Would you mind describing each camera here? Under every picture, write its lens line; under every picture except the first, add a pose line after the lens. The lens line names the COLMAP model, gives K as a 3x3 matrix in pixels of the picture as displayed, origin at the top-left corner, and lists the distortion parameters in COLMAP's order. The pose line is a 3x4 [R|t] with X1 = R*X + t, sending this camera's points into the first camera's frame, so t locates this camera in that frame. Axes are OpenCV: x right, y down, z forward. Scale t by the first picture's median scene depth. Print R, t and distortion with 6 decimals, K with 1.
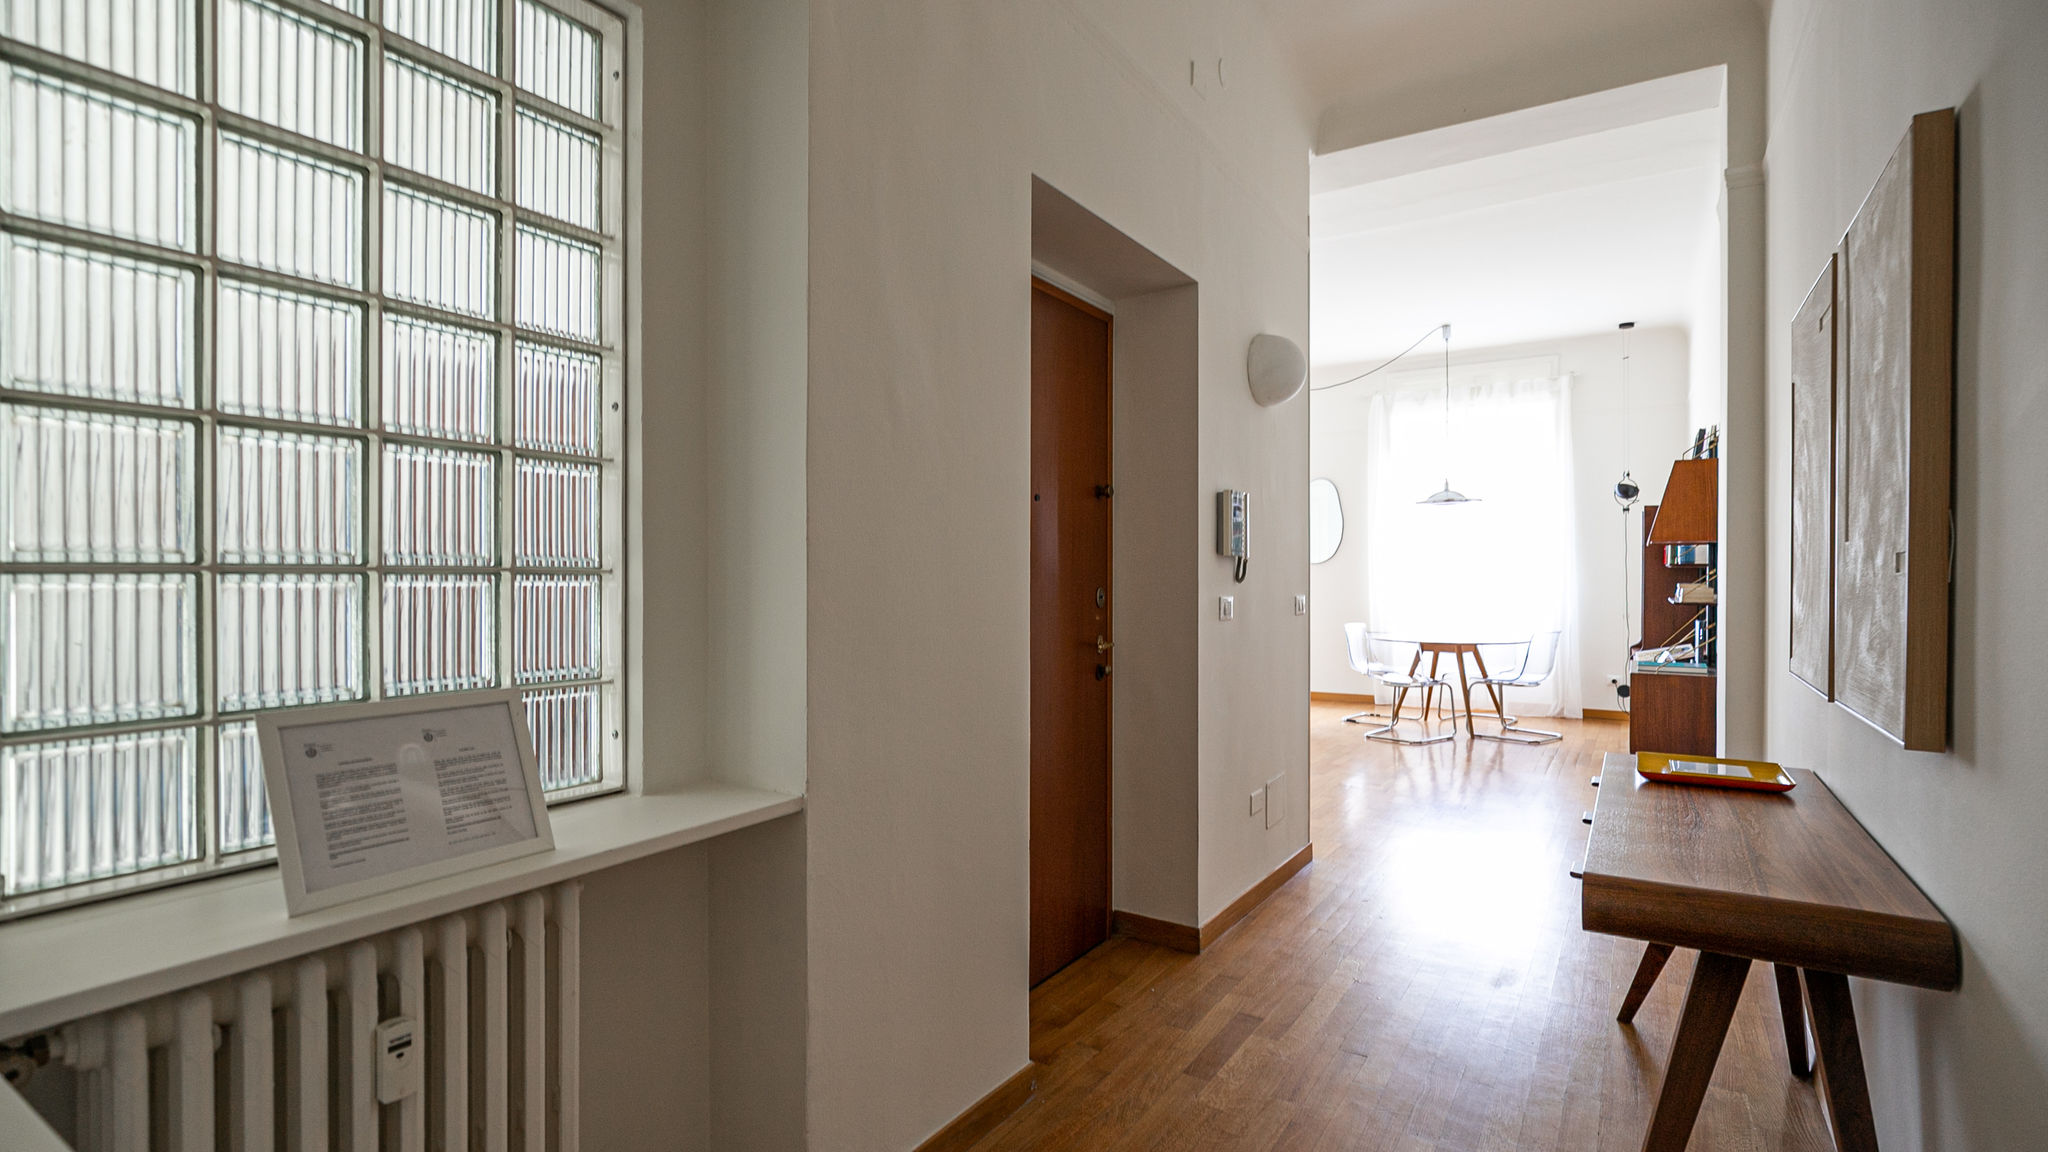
lens RADIAL K [[1034.4, 0, 1022.0], [0, 1034.4, 576.9], [0, 0, 1]] dist [-0.016790, 0.005266]
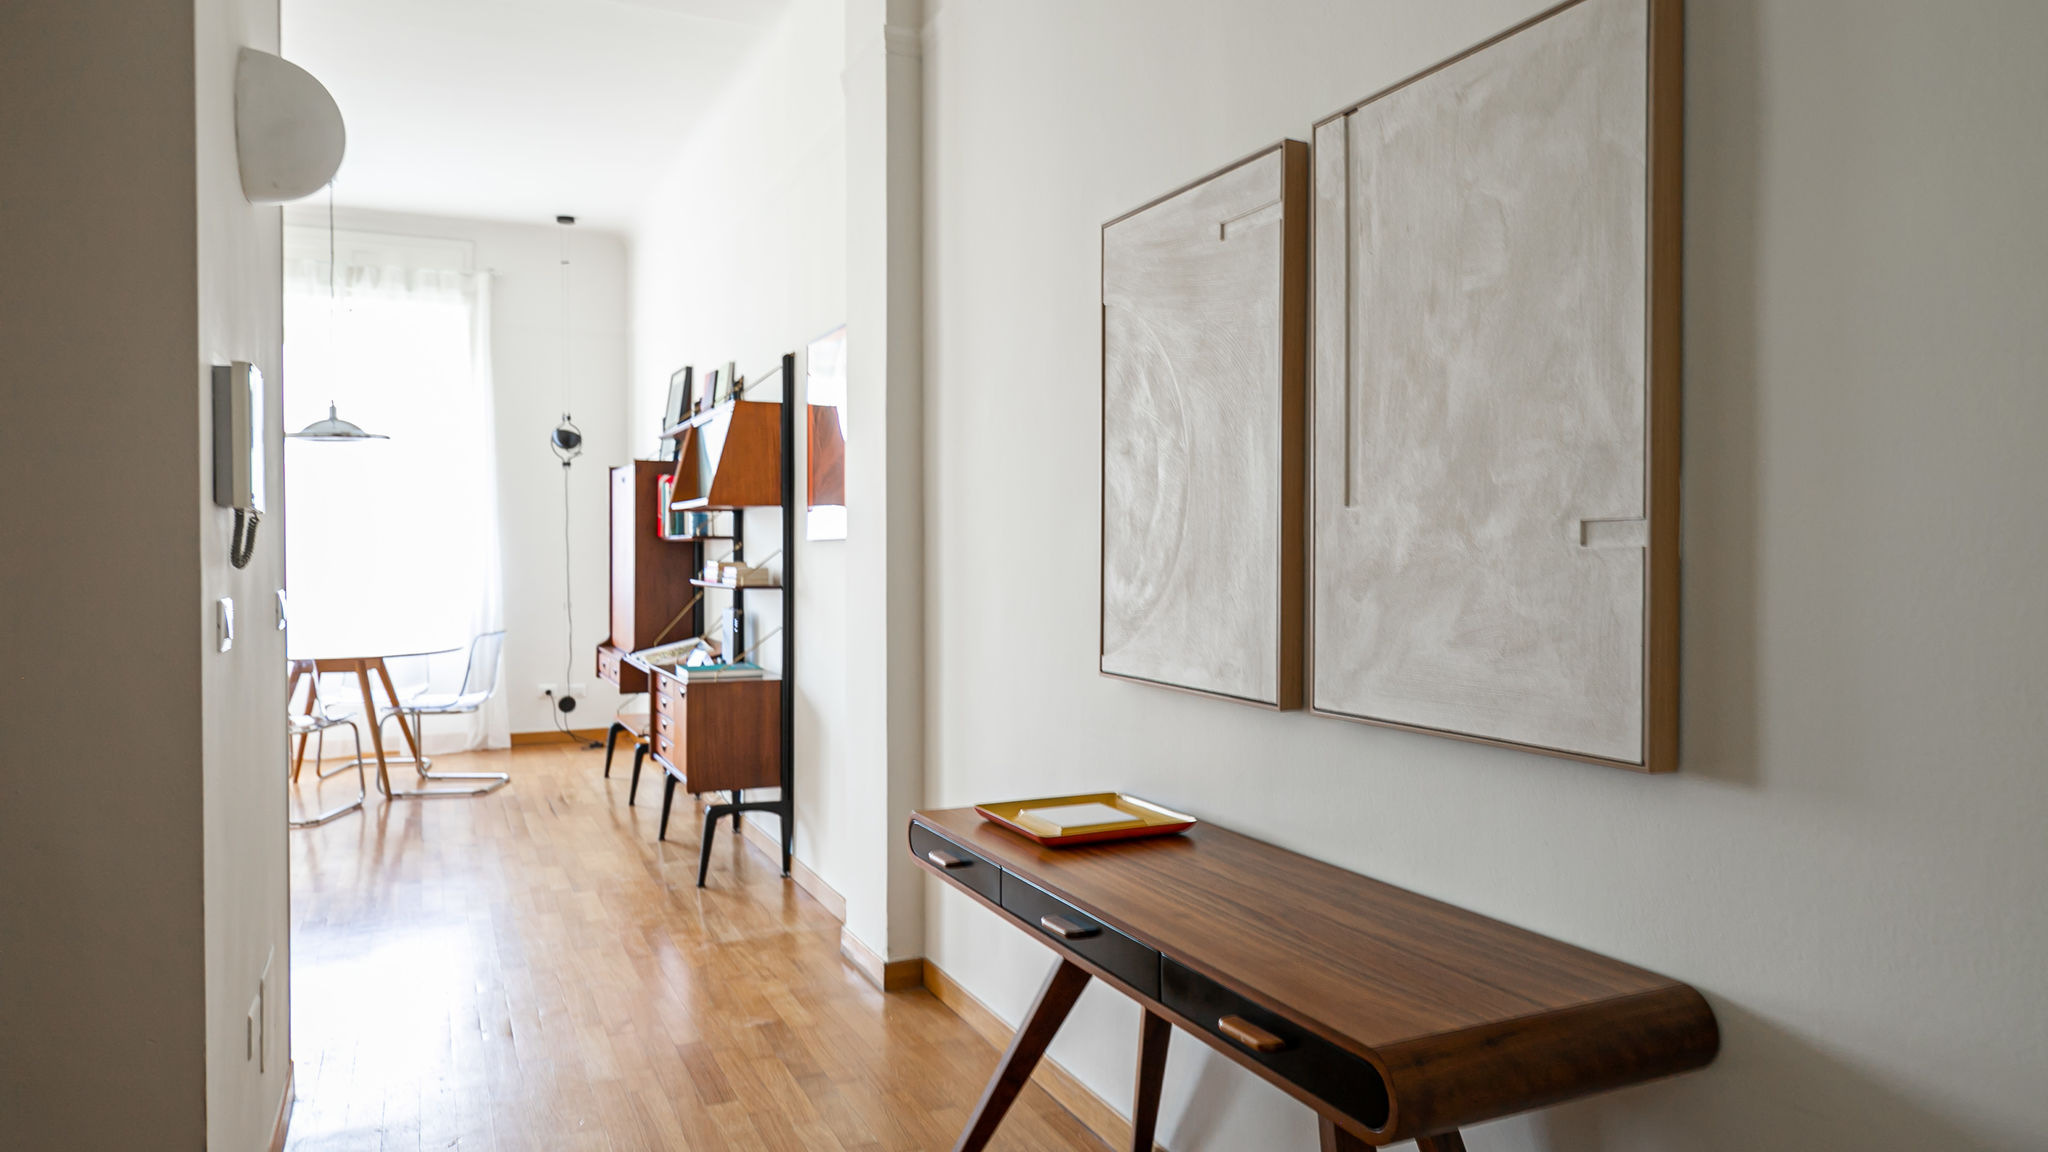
lens RADIAL K [[1321.0, 0, 1023.1], [0, 1321.0, 559.6], [0, 0, 1]] dist [-0.000687, 0.000260]
pose [[0.533084, -0.007665, 0.846028, -0.055340], [0.003941, 0.999971, 0.006577, -0.000457], [-0.846053, -0.000172, 0.533099, 0.203470]]
